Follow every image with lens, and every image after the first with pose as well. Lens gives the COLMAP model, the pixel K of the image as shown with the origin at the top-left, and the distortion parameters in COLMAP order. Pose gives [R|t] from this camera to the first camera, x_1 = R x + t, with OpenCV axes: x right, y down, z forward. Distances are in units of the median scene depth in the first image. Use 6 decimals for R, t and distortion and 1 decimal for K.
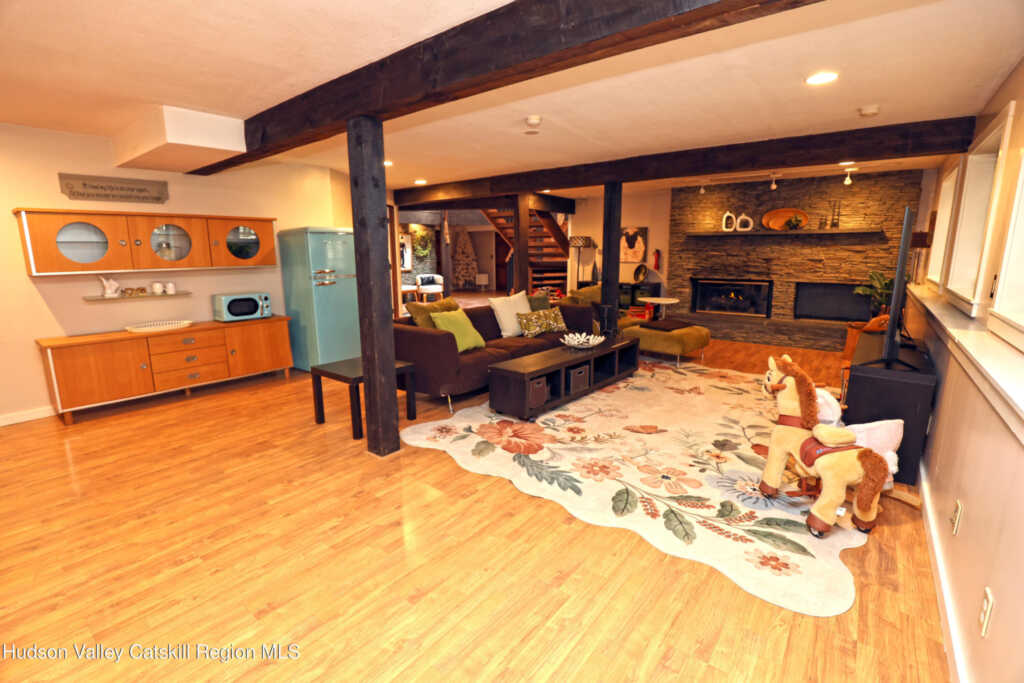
lens RADIAL K [[468.7, 0, 516.5], [0, 468.7, 337.5], [0, 0, 1]] dist [-0.018140, 0.000148]
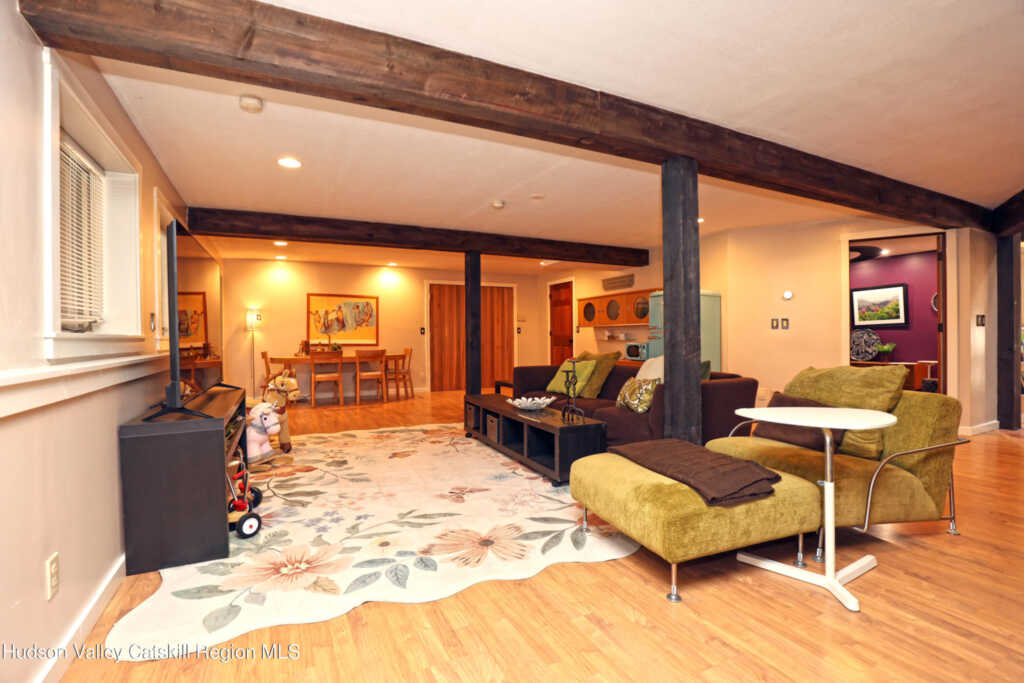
lens RADIAL K [[468.7, 0, 511.1], [0, 468.7, 338.5], [0, 0, 1]] dist [-0.018140, 0.000148]
pose [[-0.425421, 0.015737, -0.904859, 0.729091], [-0.151503, 0.984500, 0.088351, -0.140060], [0.892224, 0.174675, -0.416443, 1.008494]]
